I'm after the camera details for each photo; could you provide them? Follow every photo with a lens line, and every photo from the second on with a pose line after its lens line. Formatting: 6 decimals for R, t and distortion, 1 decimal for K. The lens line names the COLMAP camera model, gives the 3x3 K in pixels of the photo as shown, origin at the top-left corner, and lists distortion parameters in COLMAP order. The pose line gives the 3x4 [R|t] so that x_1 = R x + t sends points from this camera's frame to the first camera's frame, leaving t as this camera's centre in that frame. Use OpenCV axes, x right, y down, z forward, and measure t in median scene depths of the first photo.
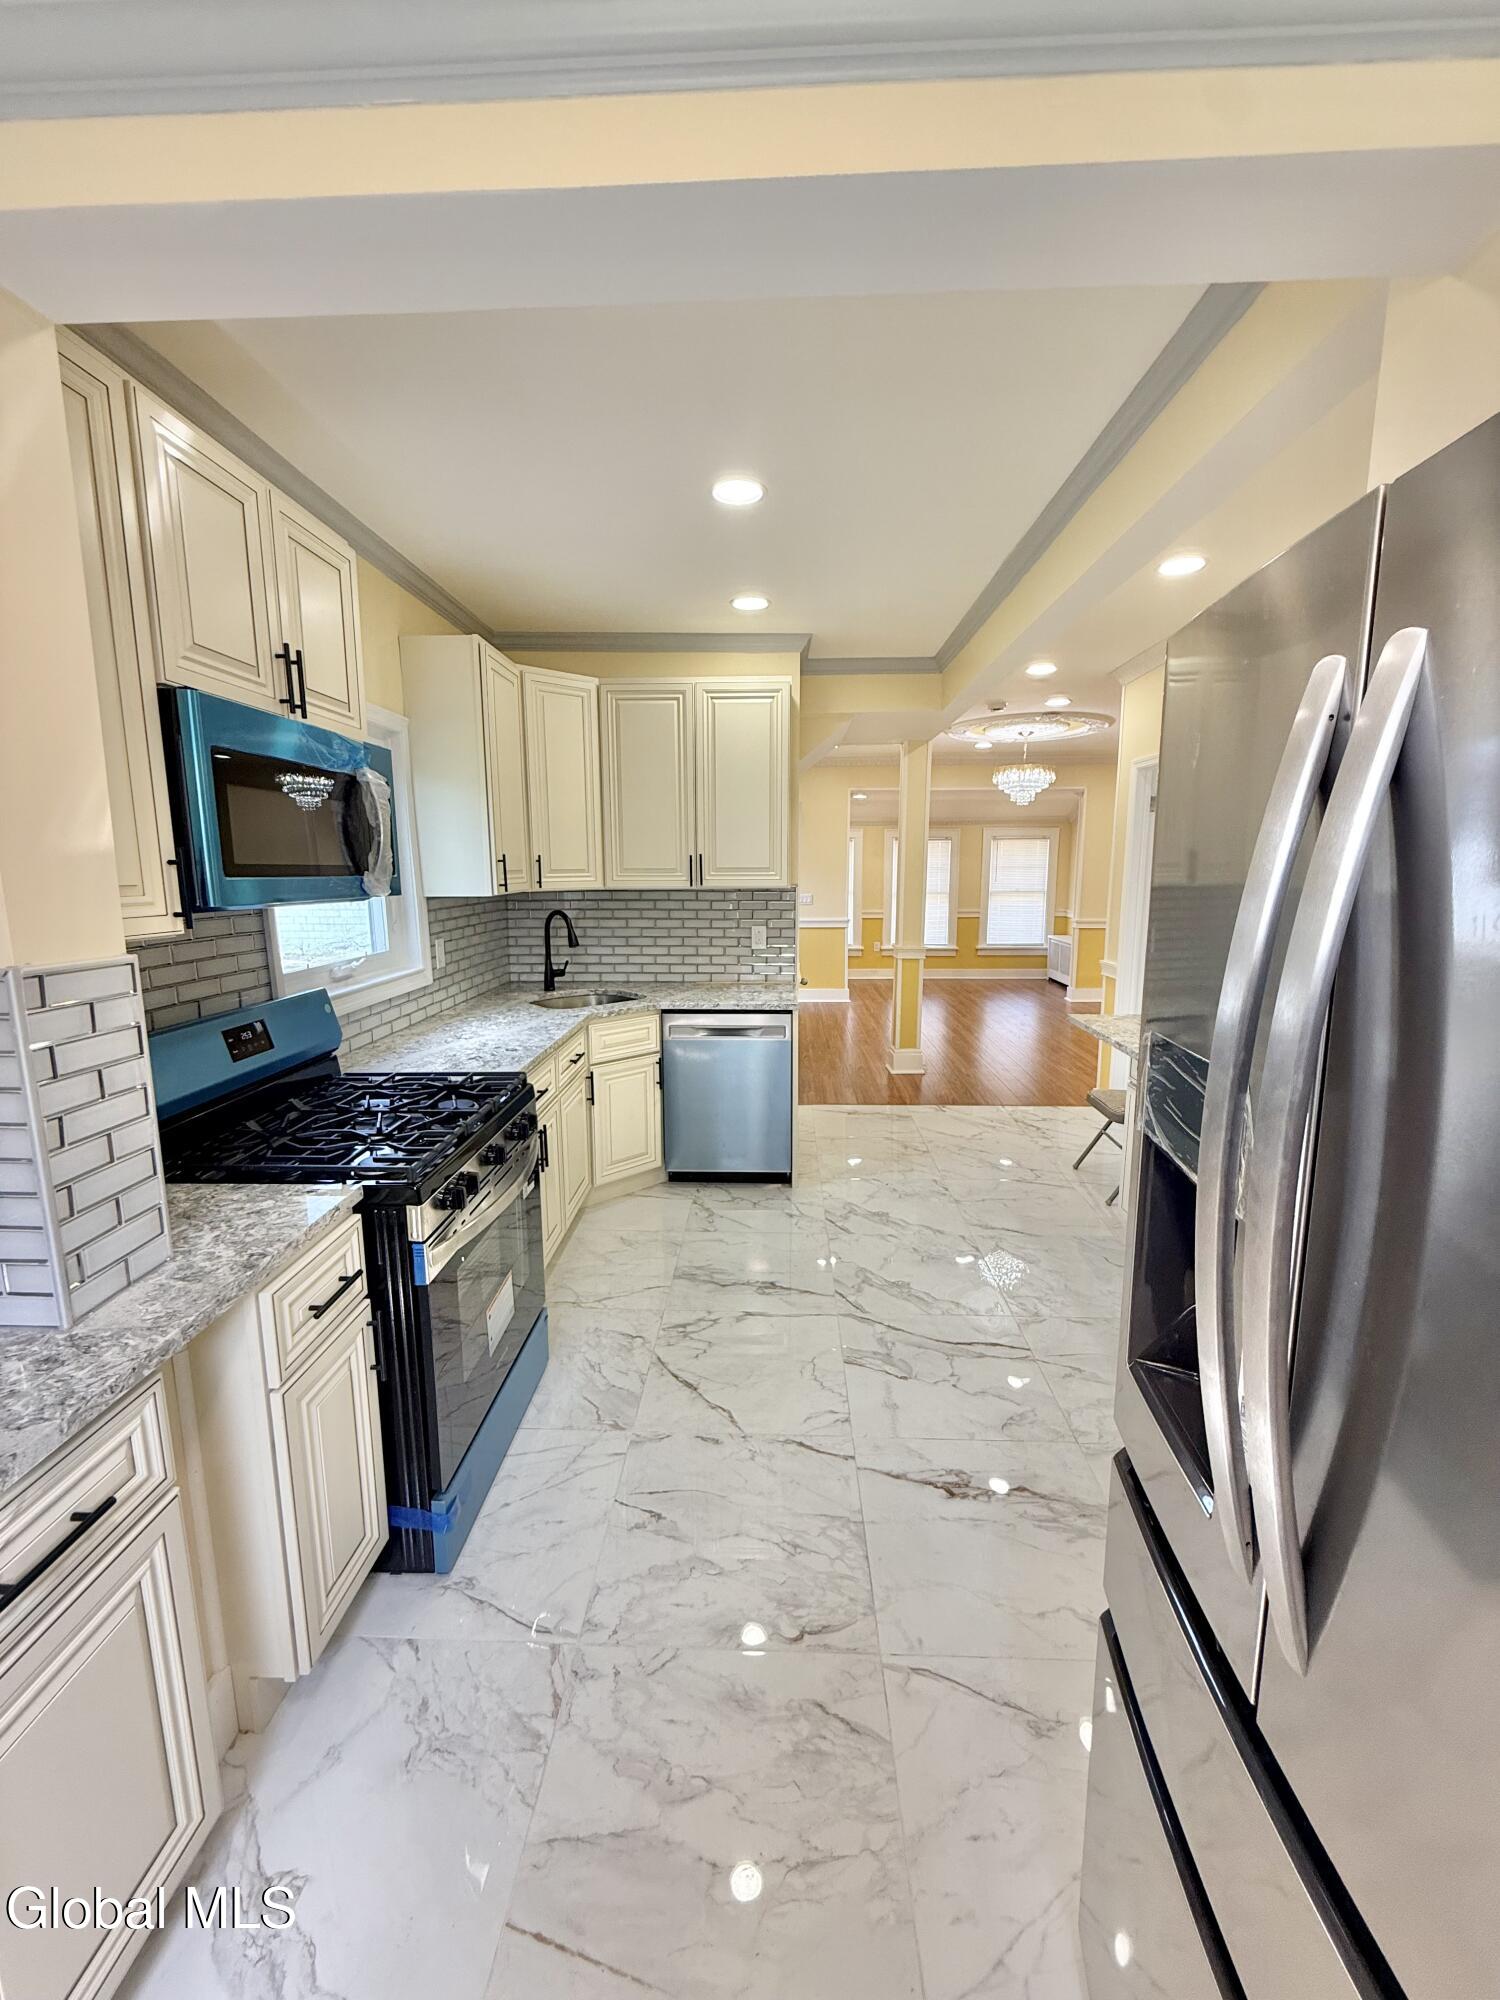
lens RADIAL K [[798.4, 0, 750.6], [0, 798.4, 992.4], [0, 0, 1]] dist [0.000536, 0.000001]
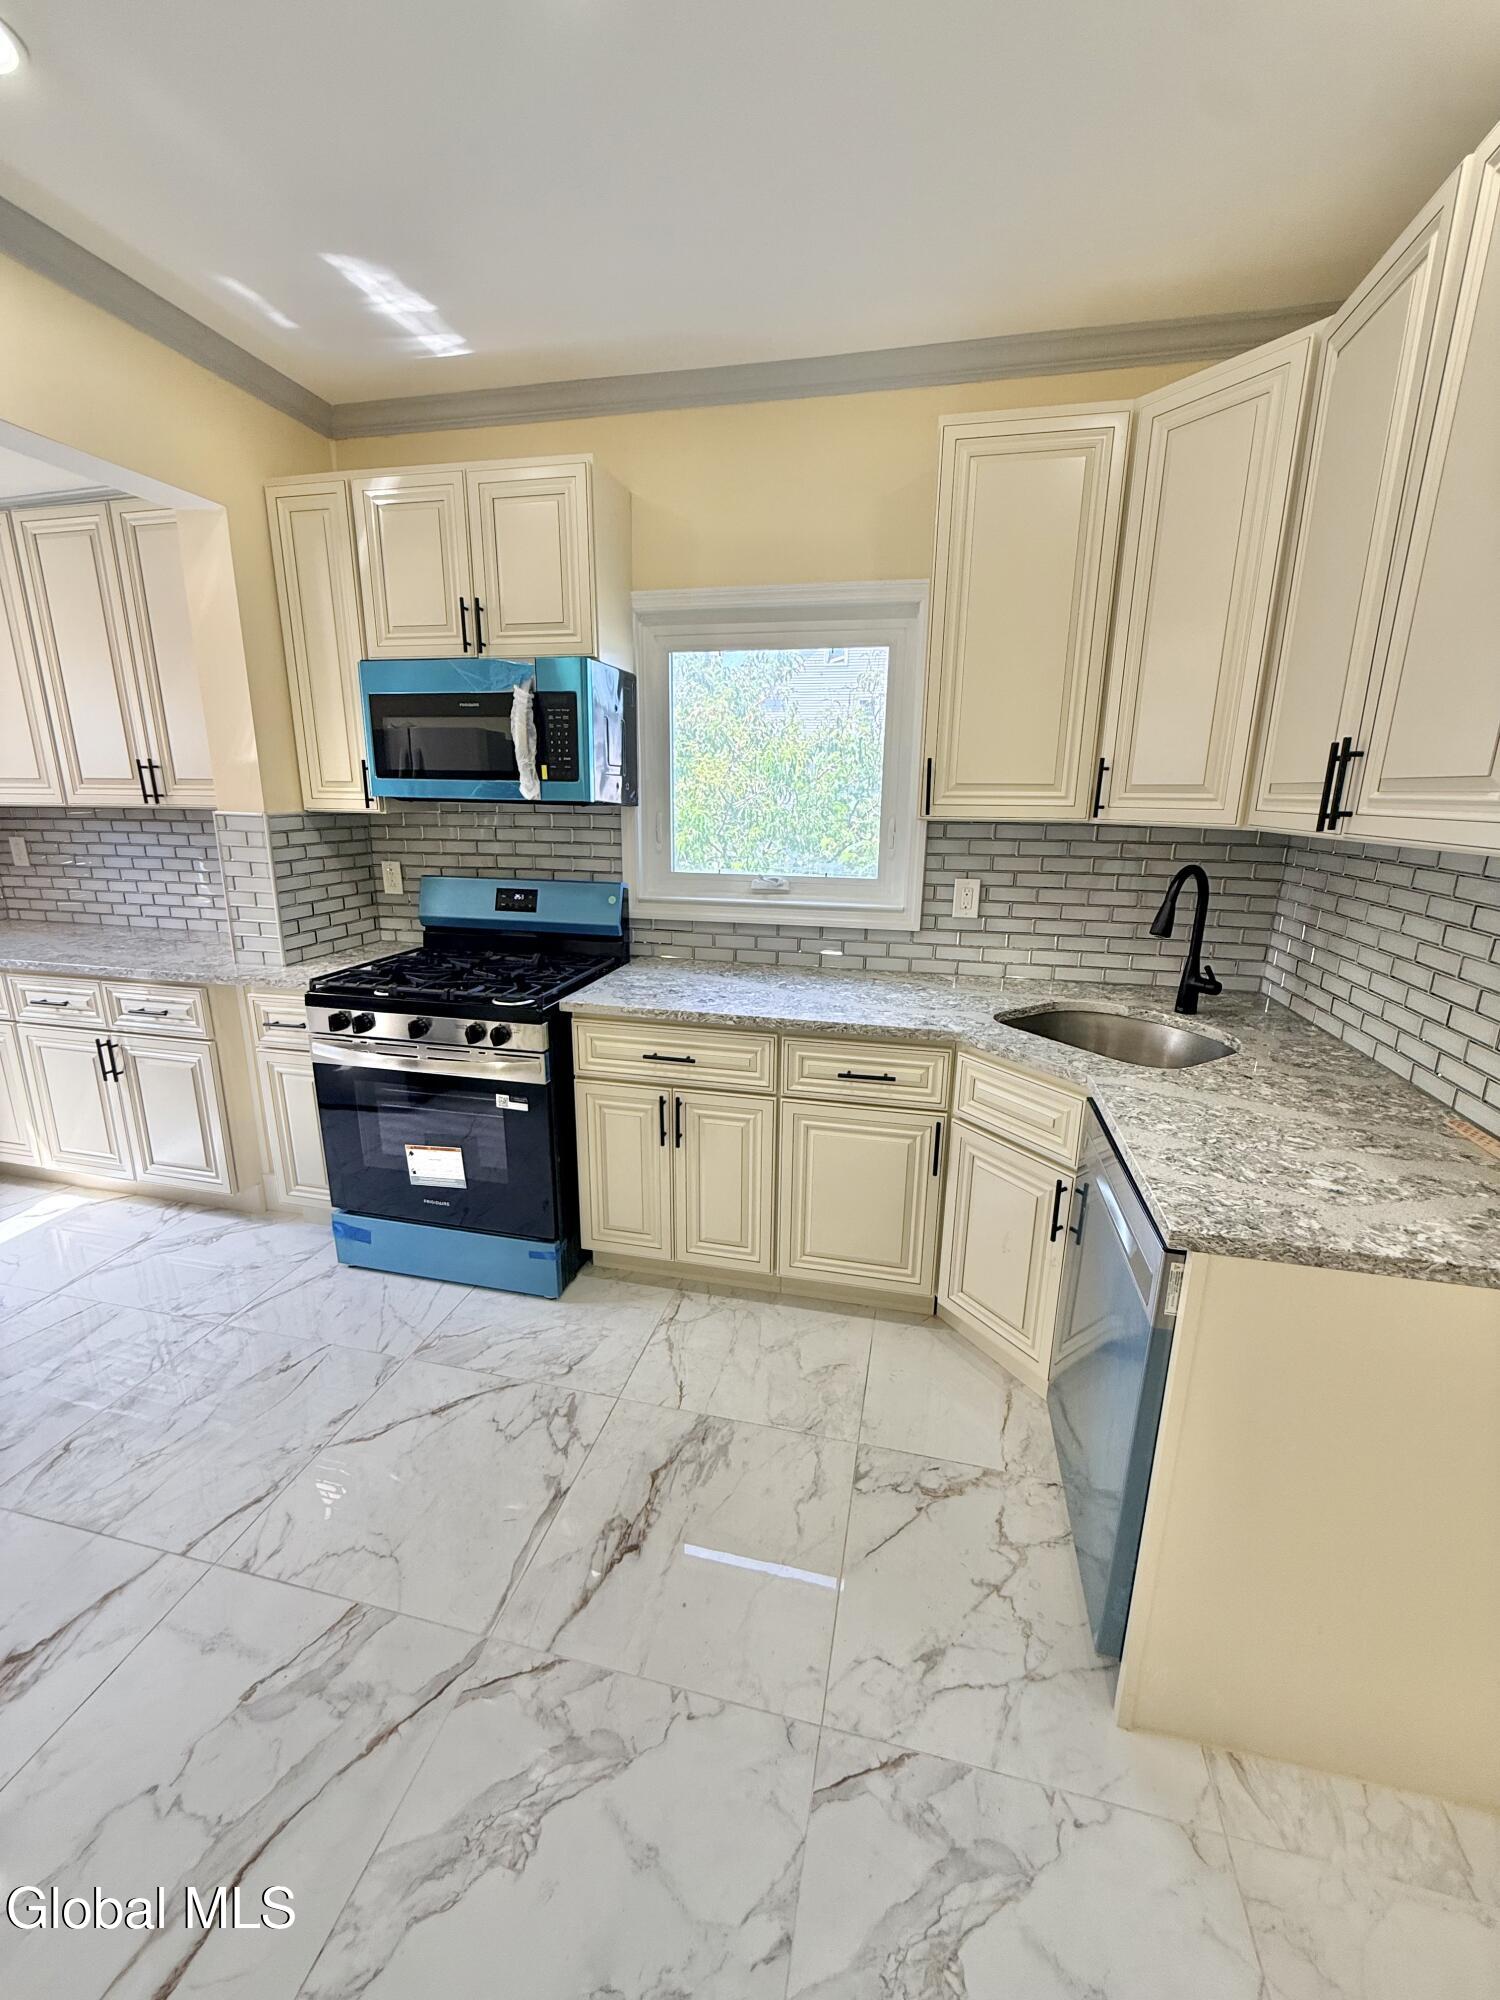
lens RADIAL K [[800.0, 0, 745.8], [0, 800.0, 992.1], [0, 0, 1]] dist [0.001620, 0.000189]
pose [[-0.195699, 0.239177, -0.951050, 0.527639], [-0.160519, 0.948910, 0.271669, -0.184245], [0.967438, 0.205827, -0.147308, 1.290931]]
